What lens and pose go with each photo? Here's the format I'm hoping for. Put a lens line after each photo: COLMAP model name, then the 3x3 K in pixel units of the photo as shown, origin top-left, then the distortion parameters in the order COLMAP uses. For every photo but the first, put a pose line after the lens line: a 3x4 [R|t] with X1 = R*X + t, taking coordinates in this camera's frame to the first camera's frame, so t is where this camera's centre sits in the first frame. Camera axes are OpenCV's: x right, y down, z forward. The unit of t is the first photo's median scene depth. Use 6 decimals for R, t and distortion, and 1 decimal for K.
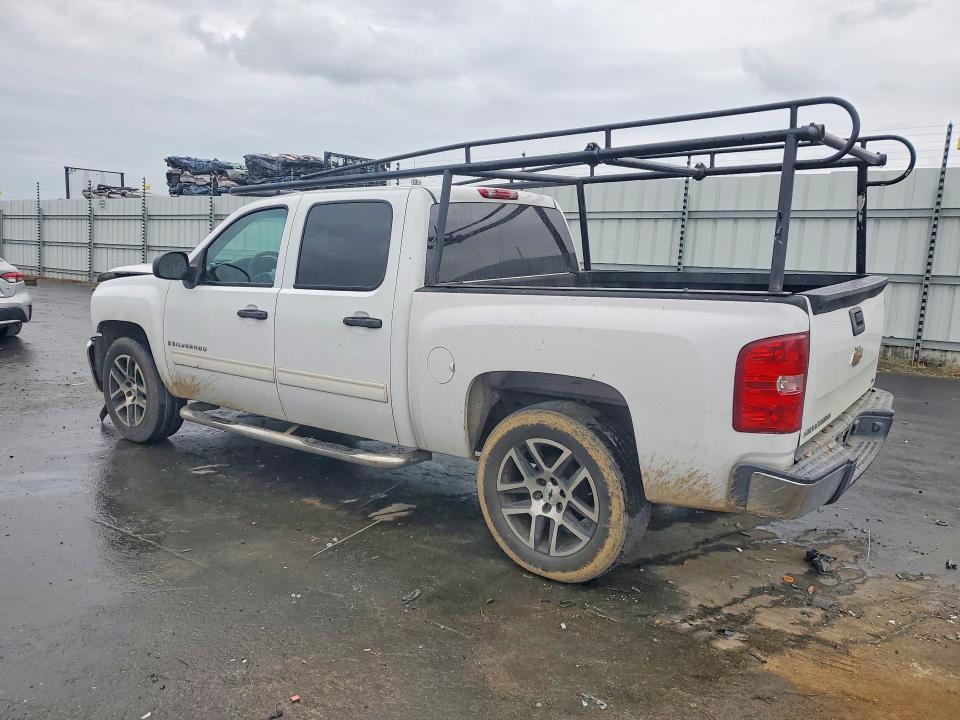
lens RADIAL K [[748.2, 0, 483.4], [0, 748.2, 366.4], [0, 0, 1]] dist [0.000745, 0.009786]
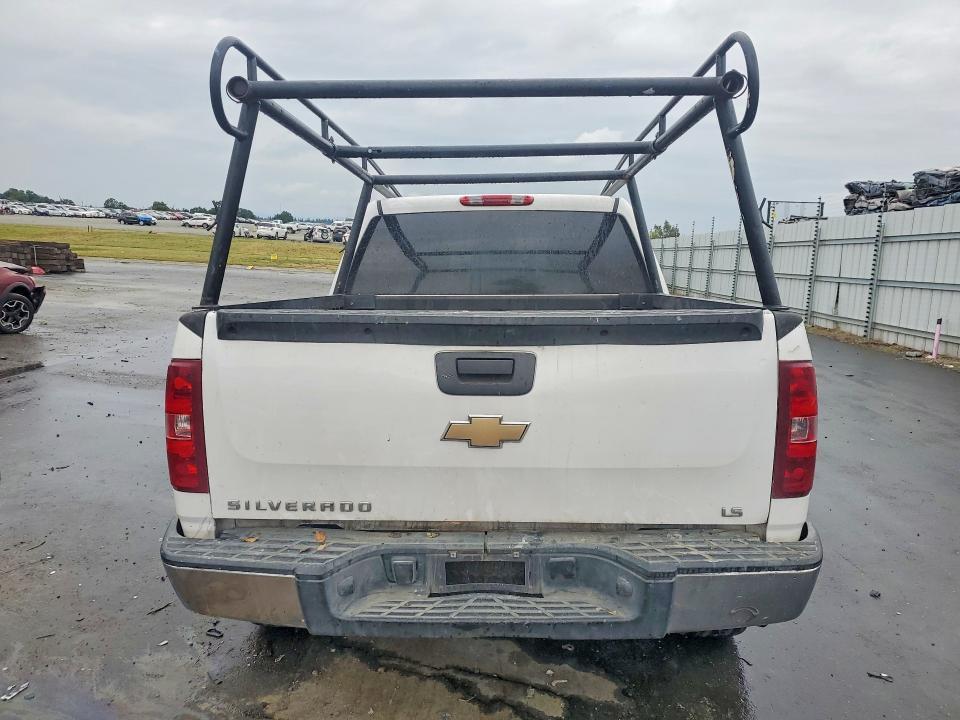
lens RADIAL K [[748.2, 0, 478.9], [0, 748.2, 355.4], [0, 0, 1]] dist [0.000745, 0.009786]
pose [[0.568986, 0.095797, -0.816748, 0.567313], [-0.140062, 0.989969, 0.018540, -0.049357], [0.810331, 0.103847, 0.576696, 0.381839]]
